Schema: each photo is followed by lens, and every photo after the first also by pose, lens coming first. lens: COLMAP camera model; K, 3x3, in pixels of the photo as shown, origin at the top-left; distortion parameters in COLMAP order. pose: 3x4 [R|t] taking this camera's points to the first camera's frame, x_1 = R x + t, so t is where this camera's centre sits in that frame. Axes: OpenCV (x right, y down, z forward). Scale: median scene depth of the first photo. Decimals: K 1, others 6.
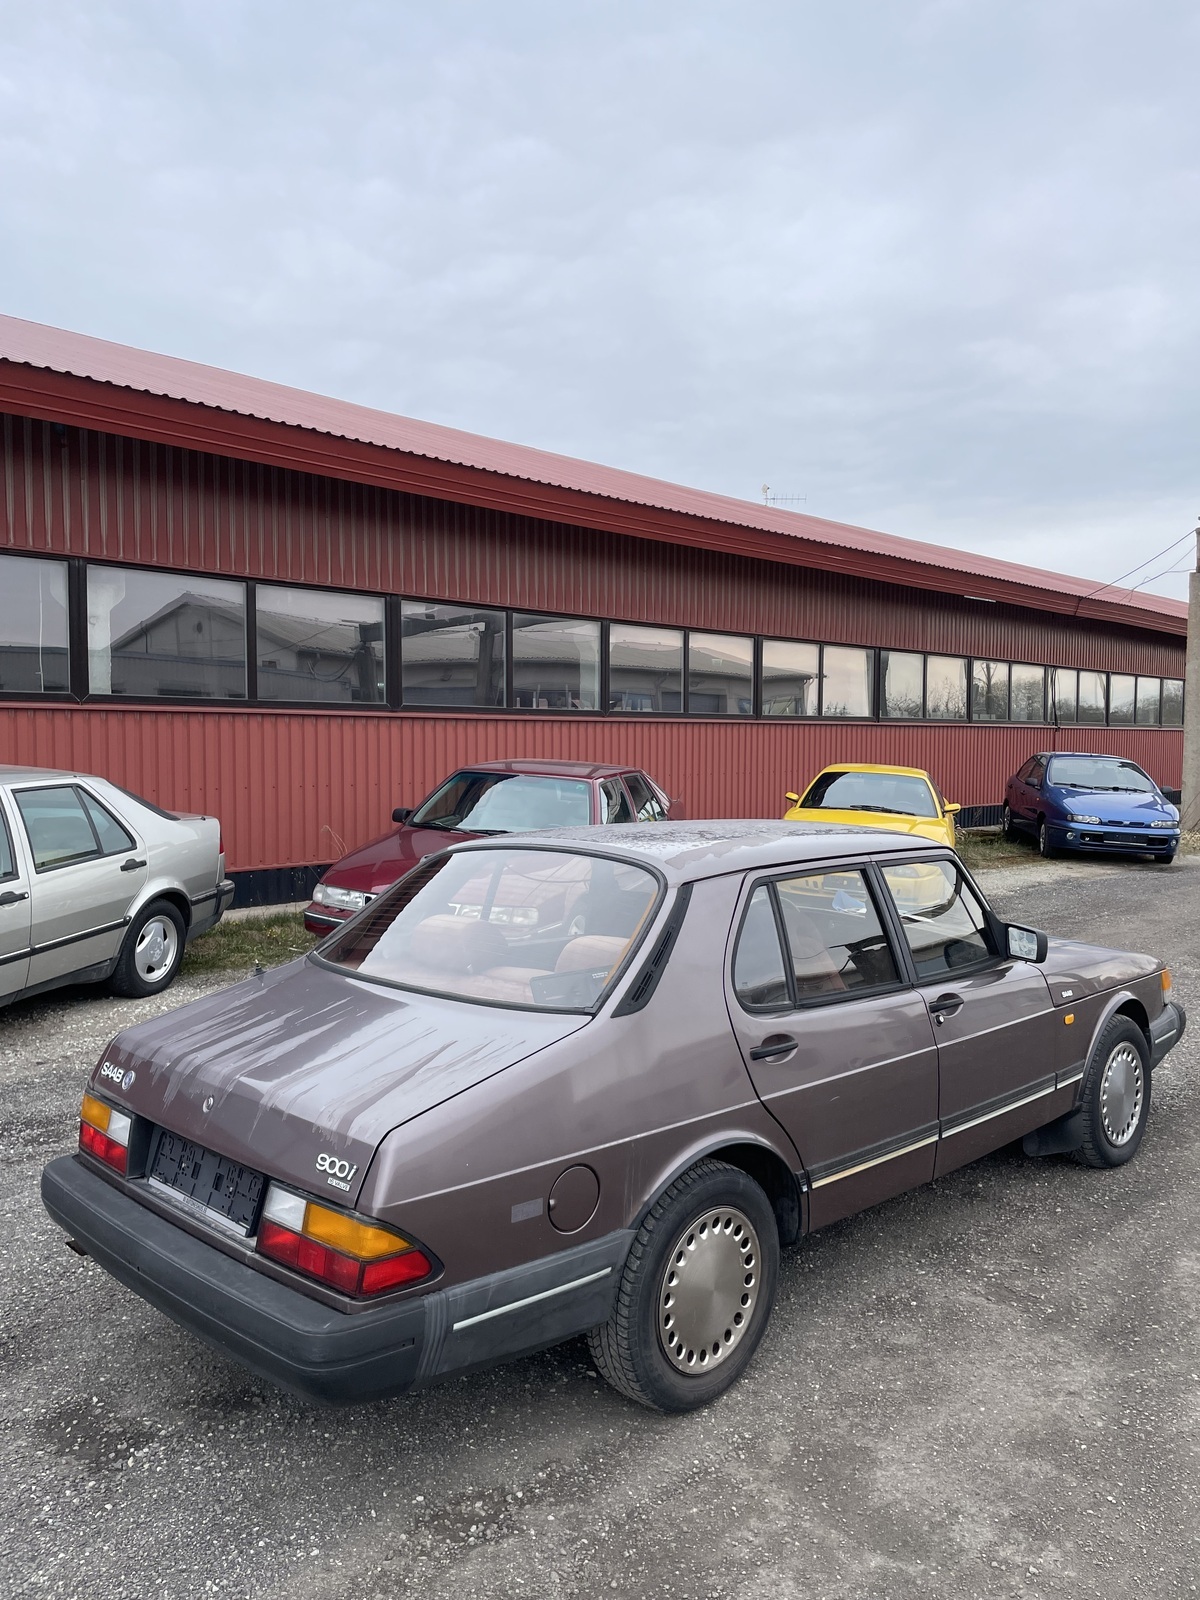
lens RADIAL K [[1239.6, 0, 593.0], [0, 1239.6, 806.1], [0, 0, 1]] dist [0.077872, -0.094507]
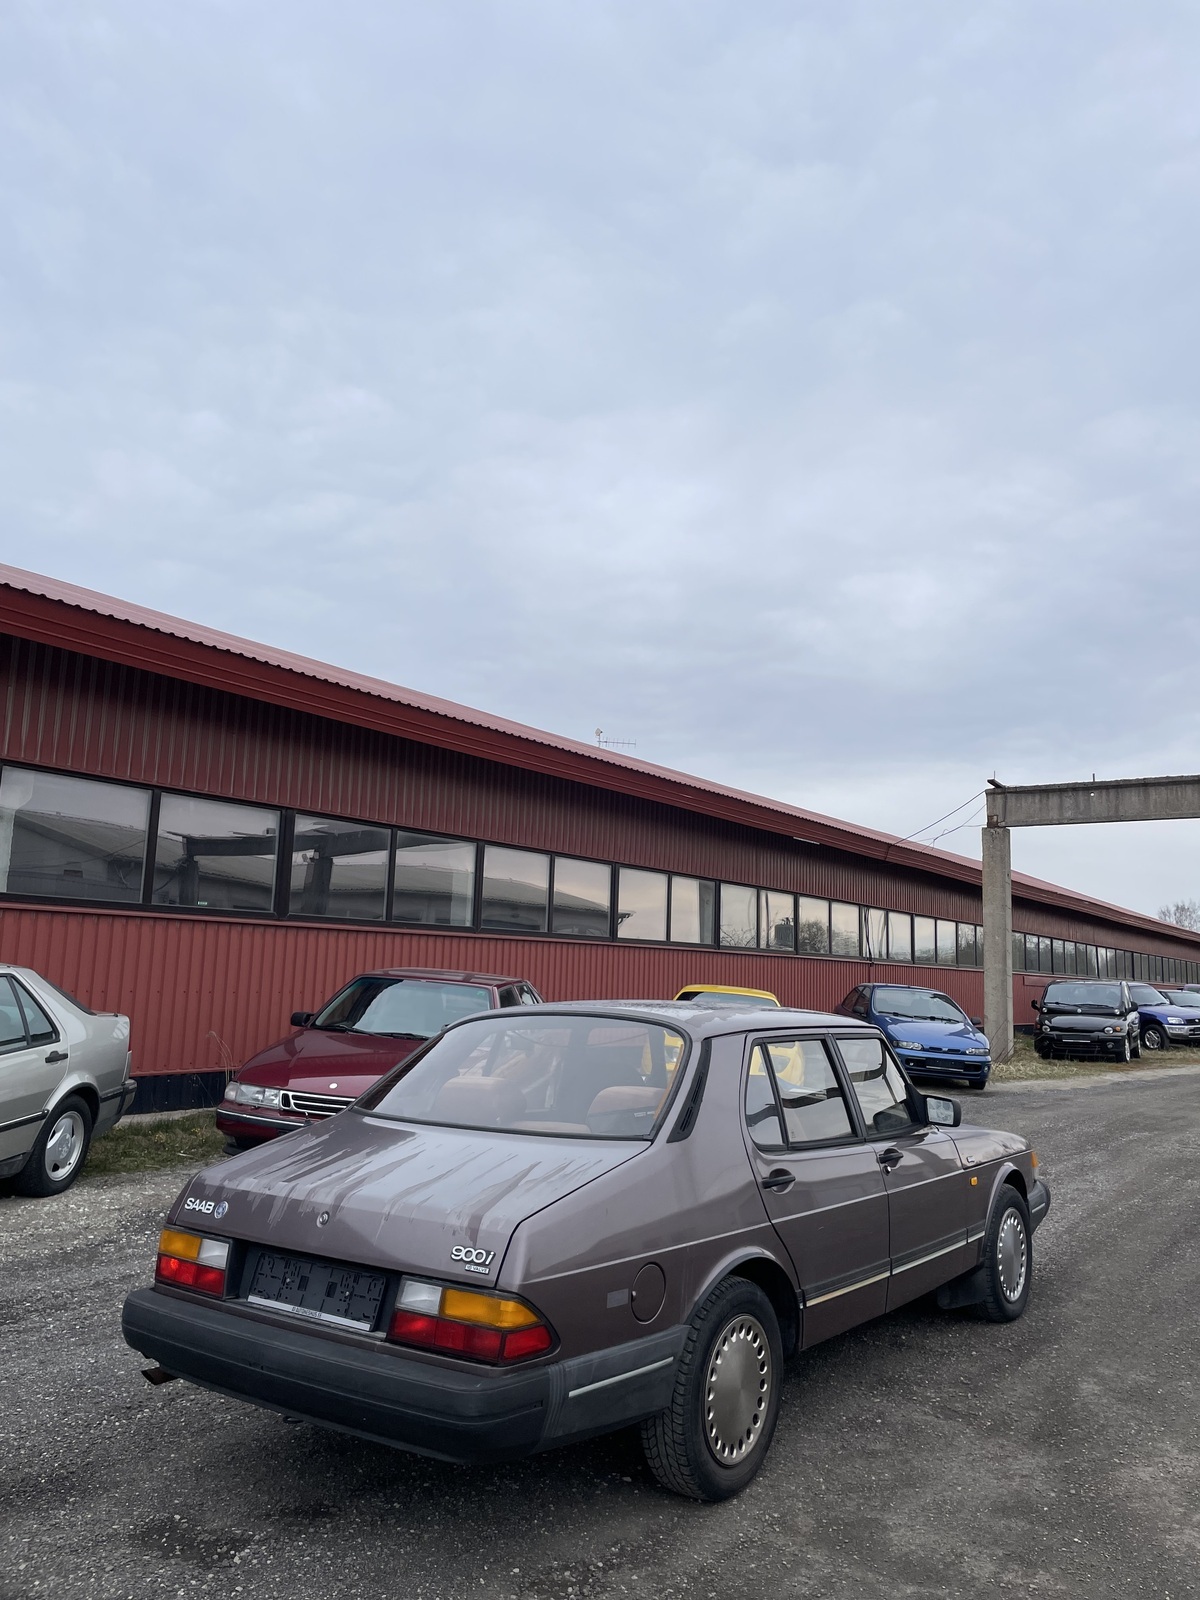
lens RADIAL K [[1274.1, 0, 606.5], [0, 1274.1, 846.1], [0, 0, 1]] dist [0.119660, -0.167904]
pose [[0.984114, 0.041439, 0.172635, -0.218119], [-0.014012, 0.987474, -0.157157, 0.067629], [-0.176985, 0.152241, 0.972368, -0.192833]]
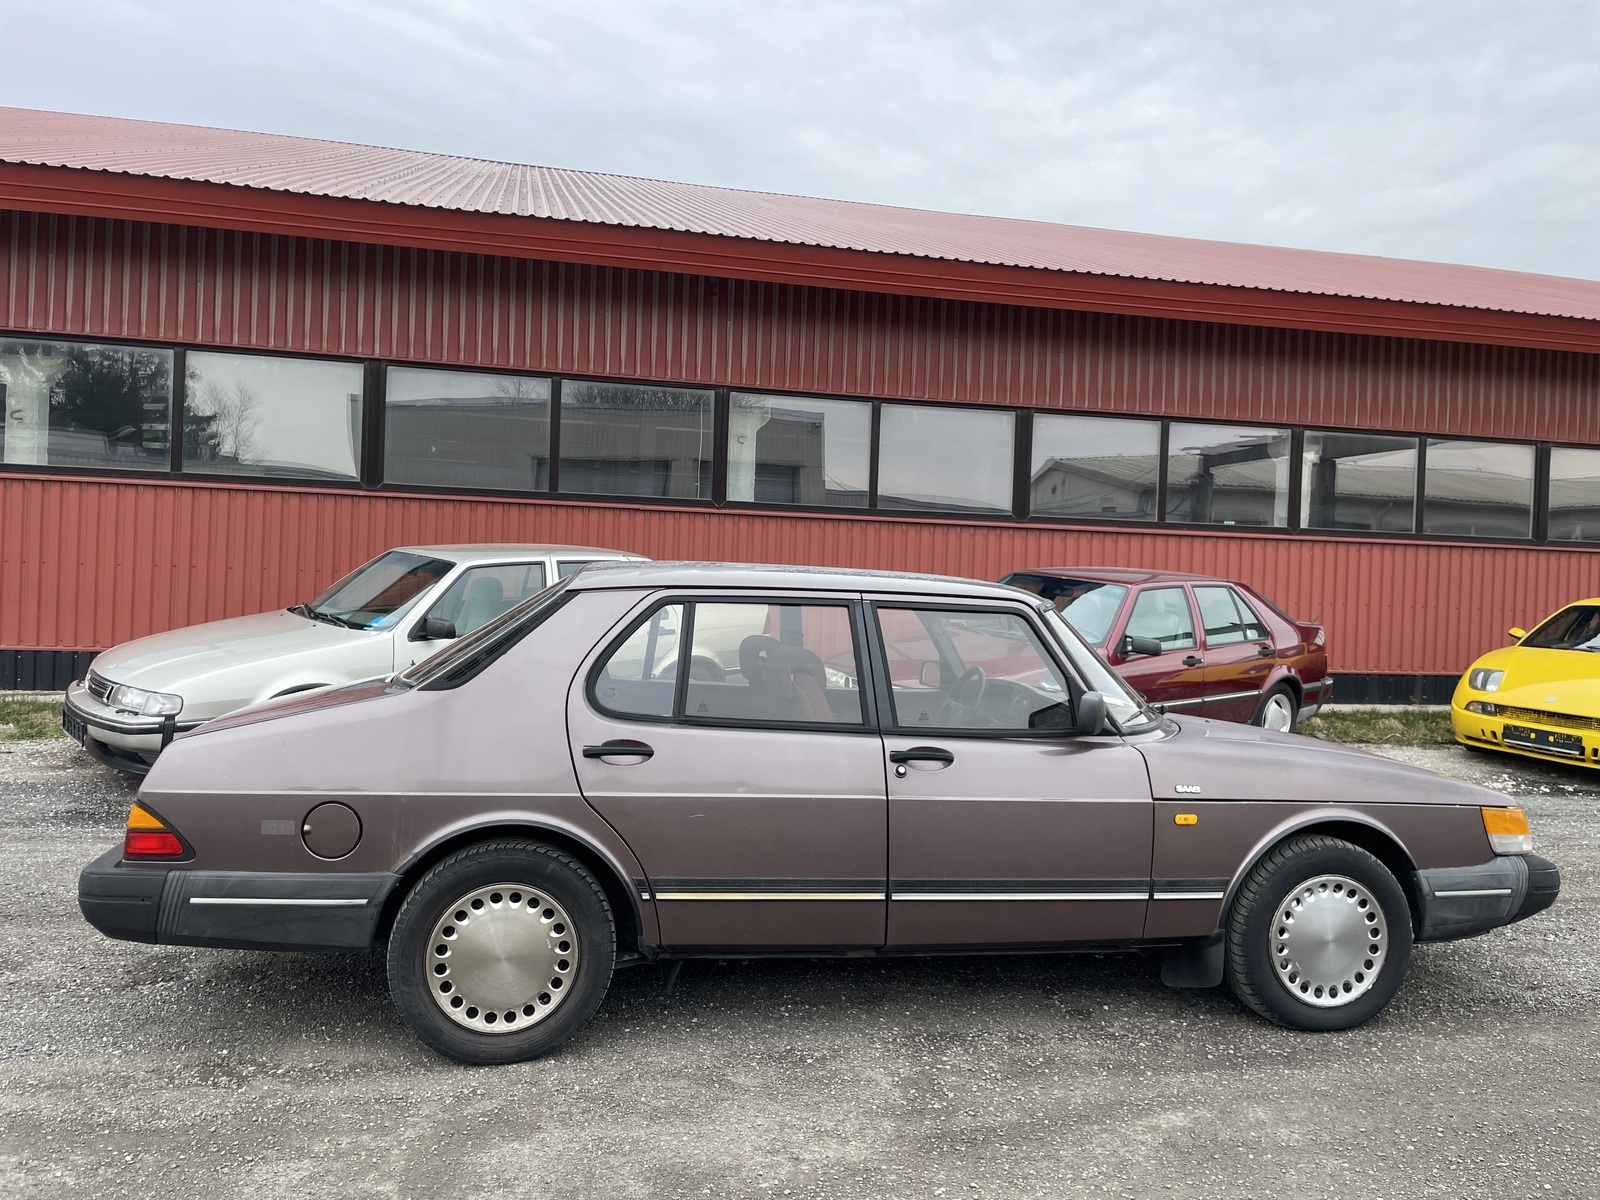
lens RADIAL K [[1239.6, 0, 819.9], [0, 1239.6, 593.8], [0, 0, 1]] dist [0.077872, -0.094507]
pose [[0.823432, 0.032334, -0.566493, 0.787438], [-0.064033, 0.997293, -0.036152, 0.081623], [0.563790, 0.066043, 0.823273, 0.212168]]
